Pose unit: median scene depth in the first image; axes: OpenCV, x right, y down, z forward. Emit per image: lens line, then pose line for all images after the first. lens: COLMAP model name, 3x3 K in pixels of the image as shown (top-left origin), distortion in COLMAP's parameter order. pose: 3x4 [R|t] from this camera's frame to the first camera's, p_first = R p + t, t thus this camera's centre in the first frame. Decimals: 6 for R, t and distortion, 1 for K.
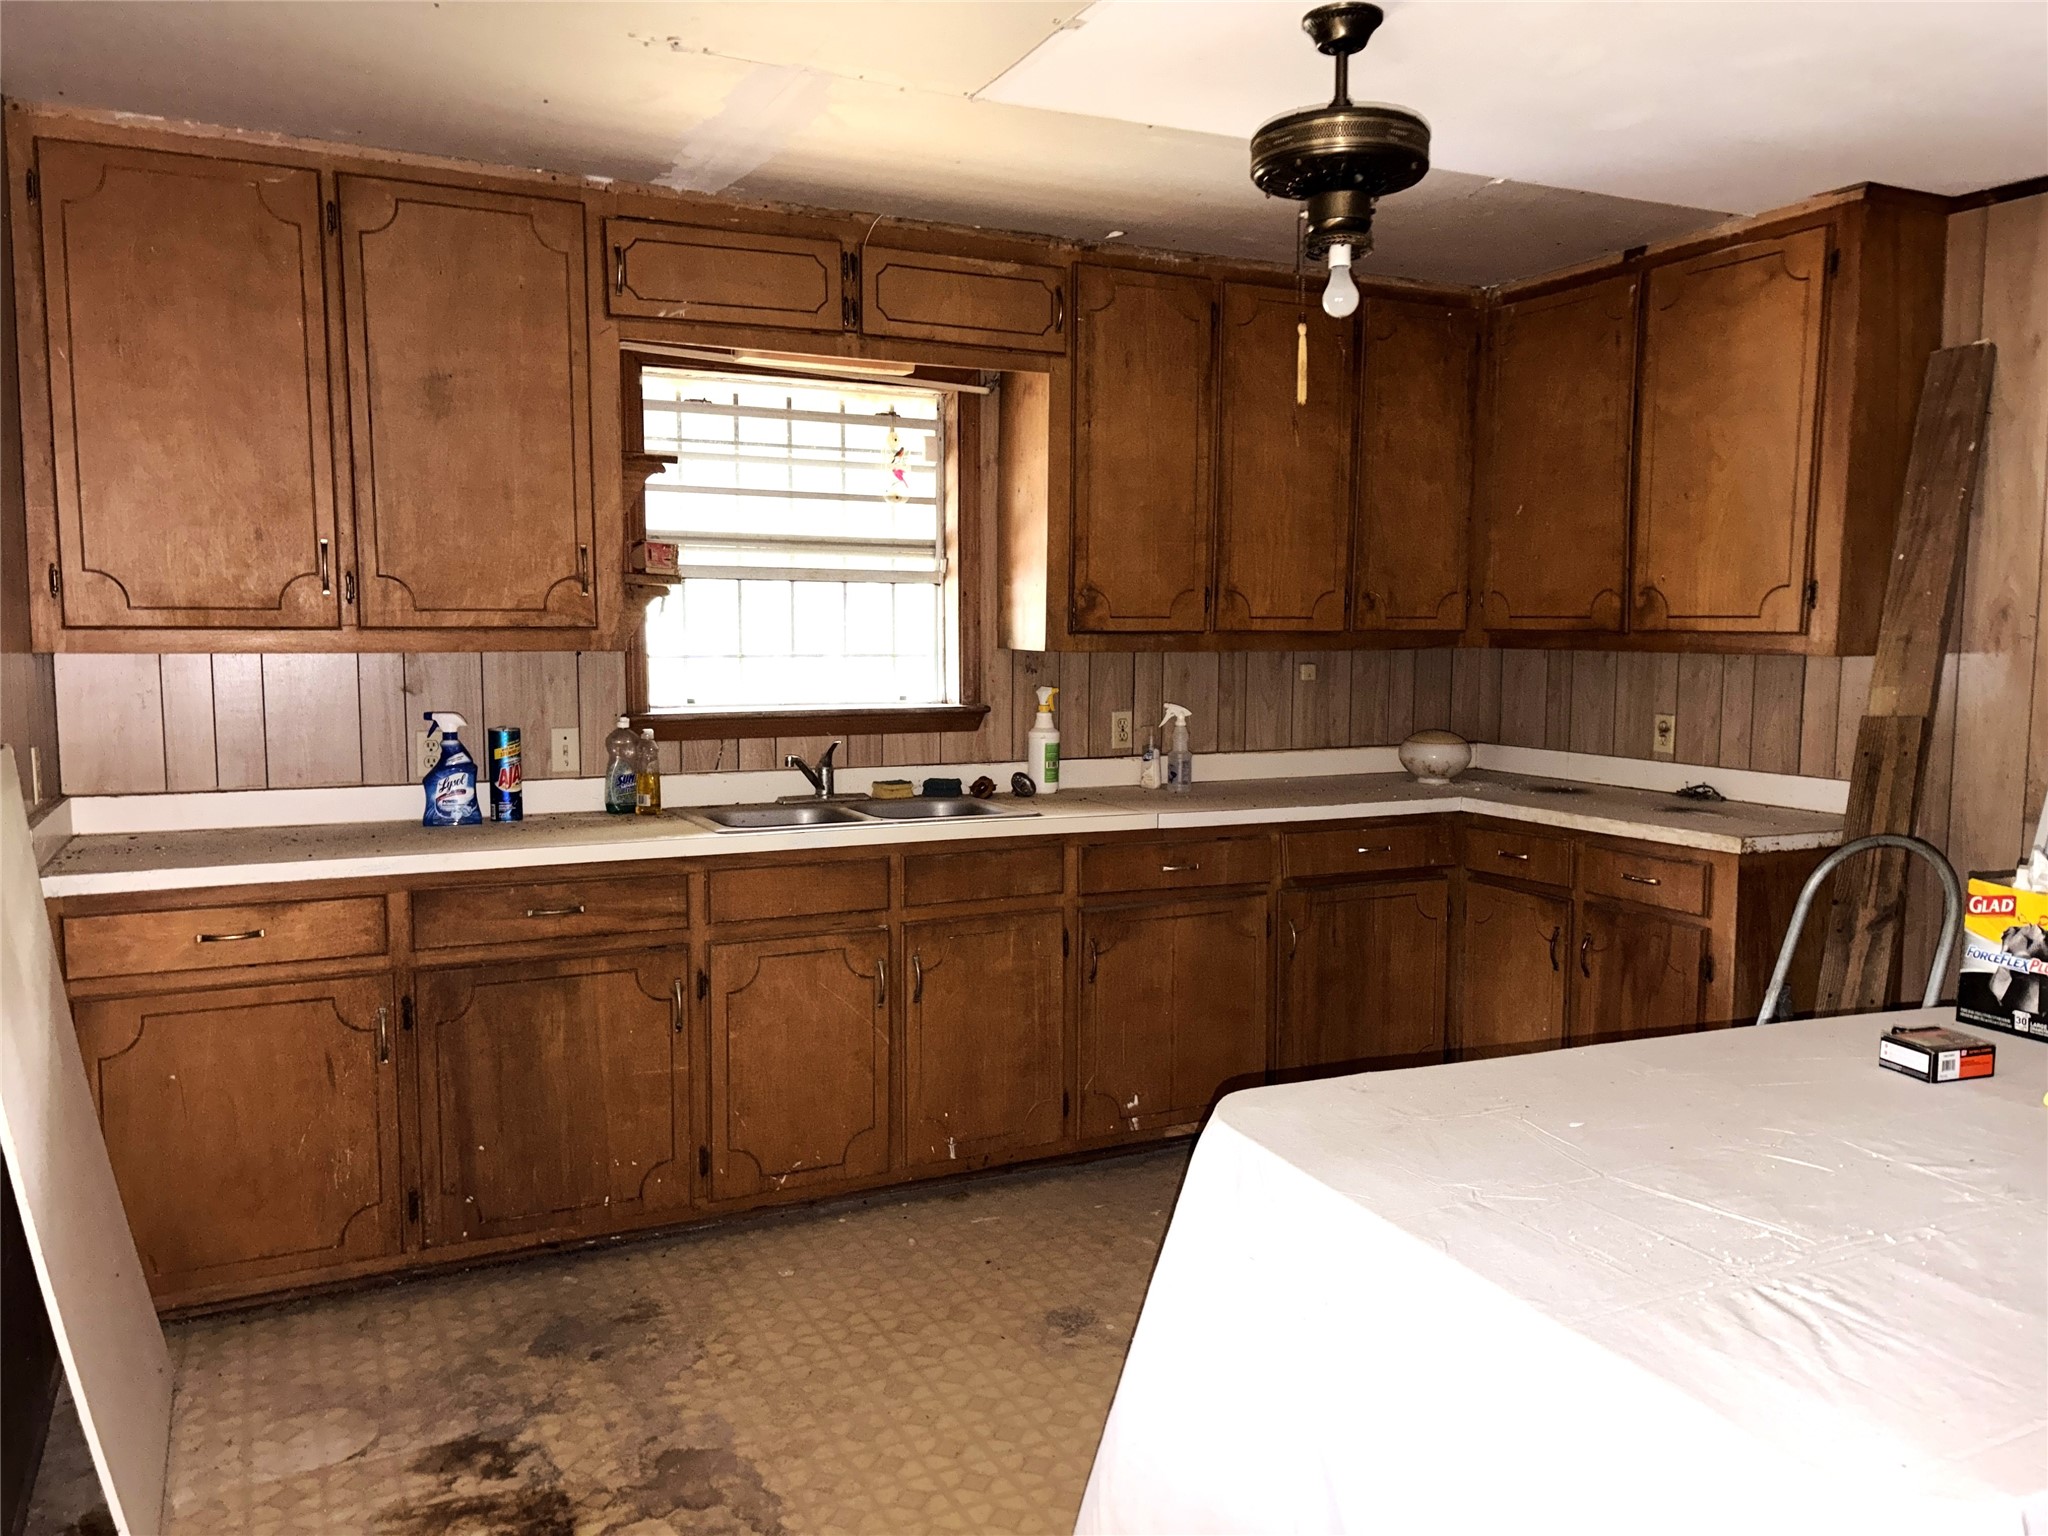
lens RADIAL K [[1575.0, 0, 987.6], [0, 1575.0, 770.2], [0, 0, 1]] dist [0.084002, -0.001945]
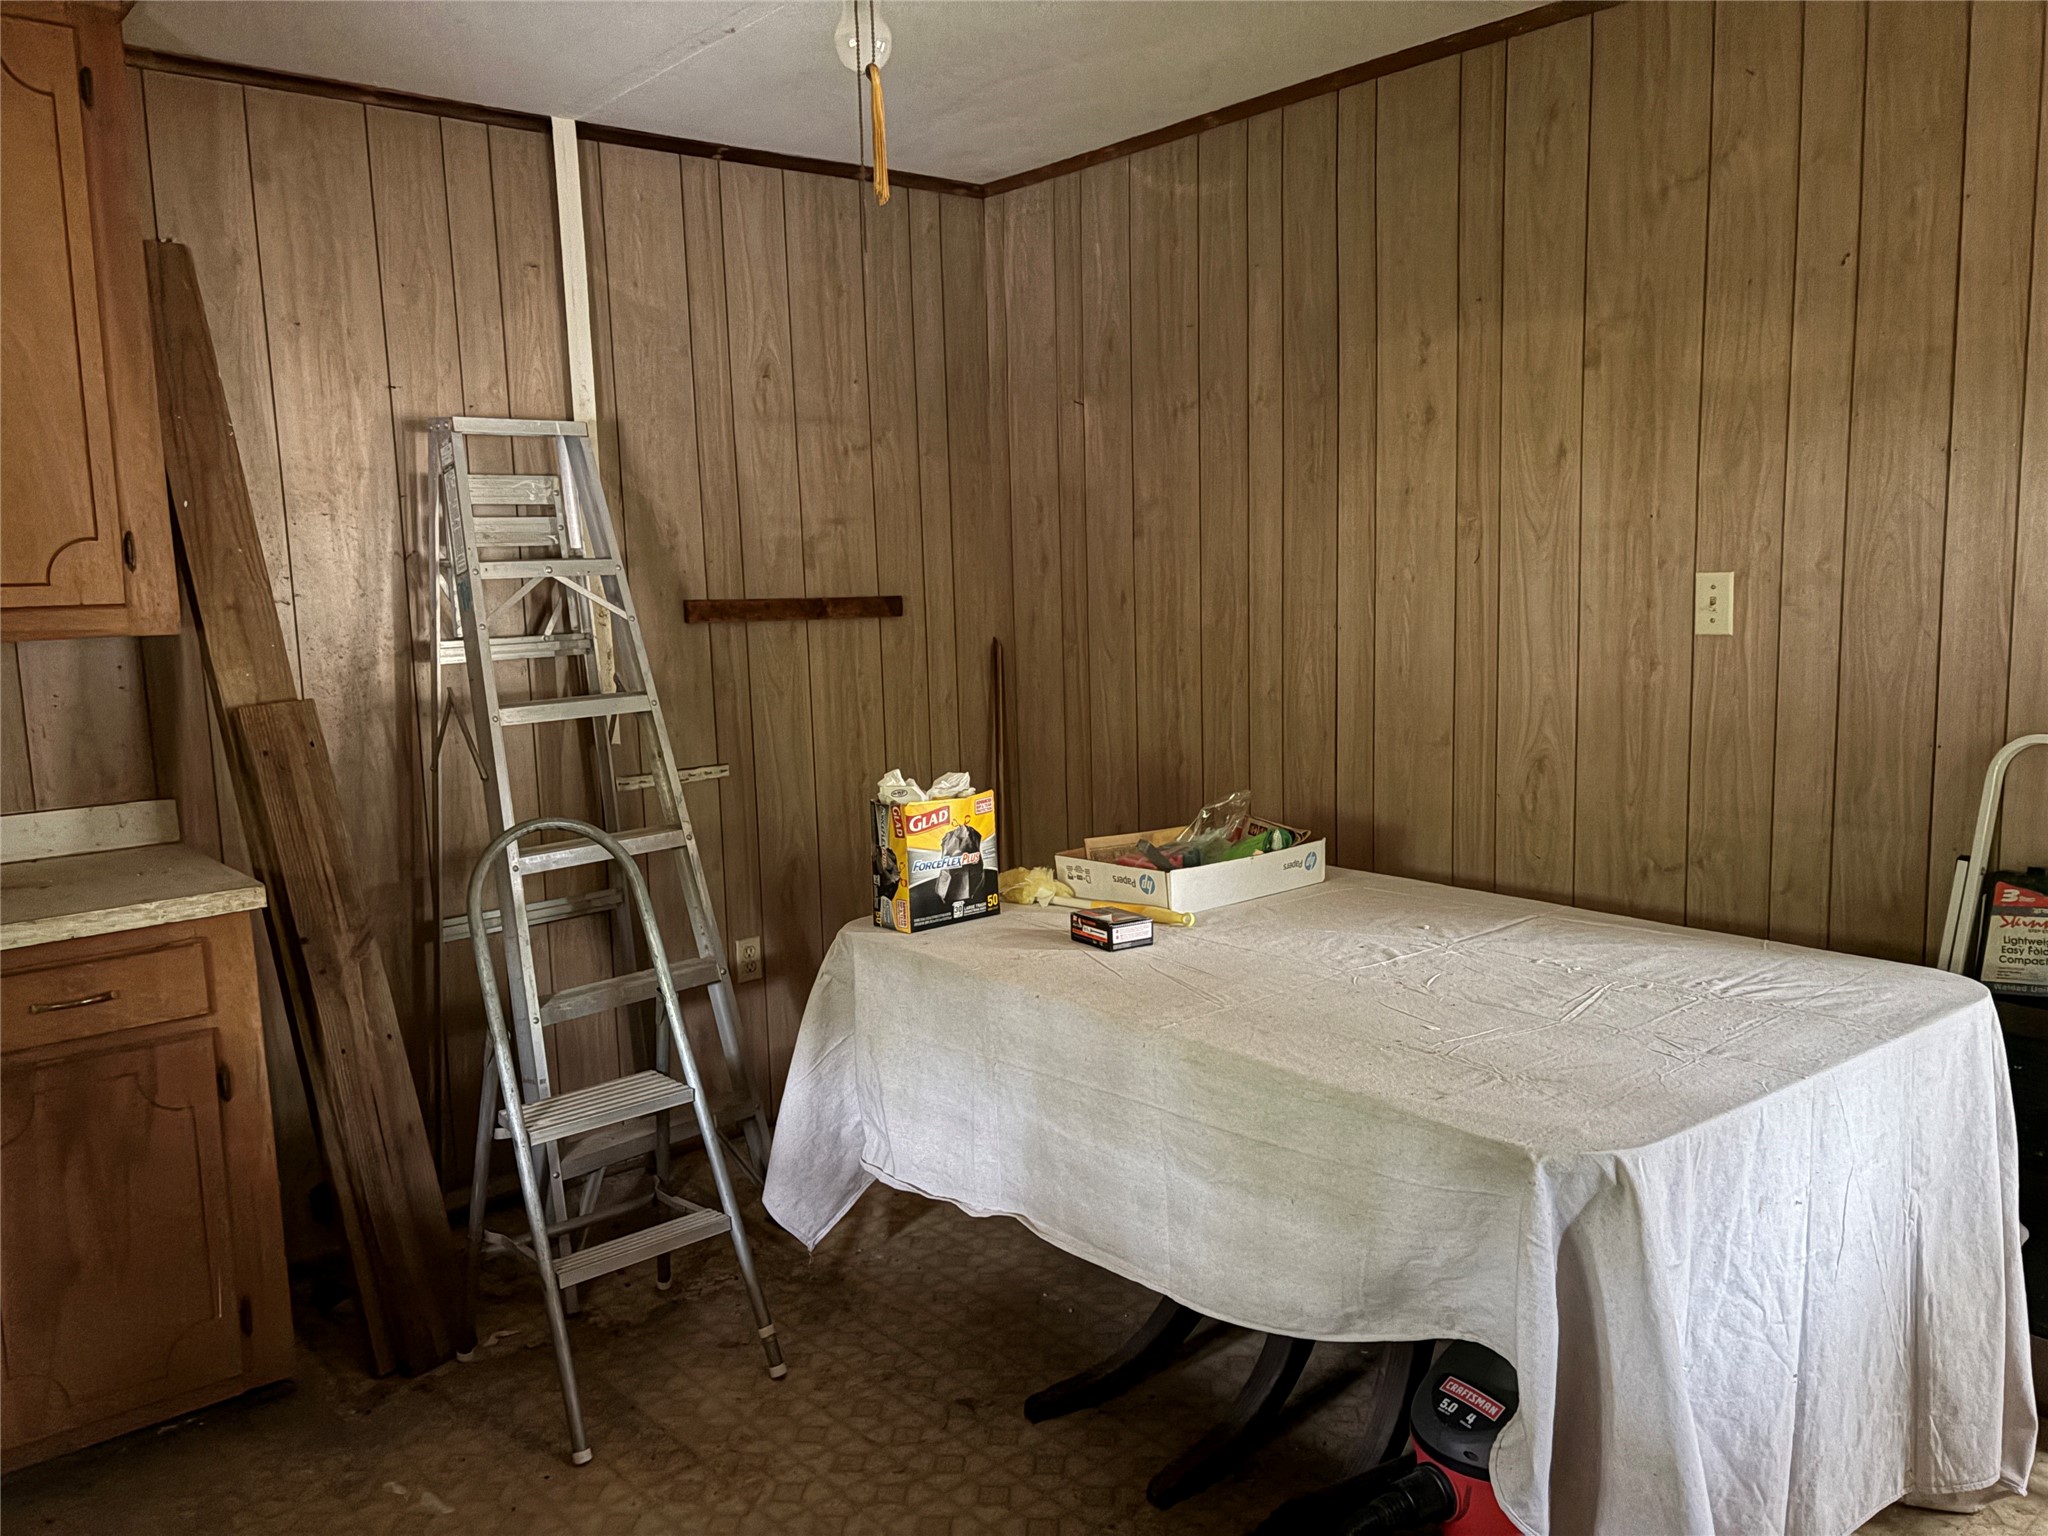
lens RADIAL K [[1575.0, 0, 987.6], [0, 1575.0, 770.2], [0, 0, 1]] dist [0.084002, -0.001945]
pose [[-0.276278, -0.117546, 0.953862, -0.436933], [0.120629, 0.980403, 0.155755, -0.116988], [-0.953477, 0.158095, -0.256684, 1.228607]]
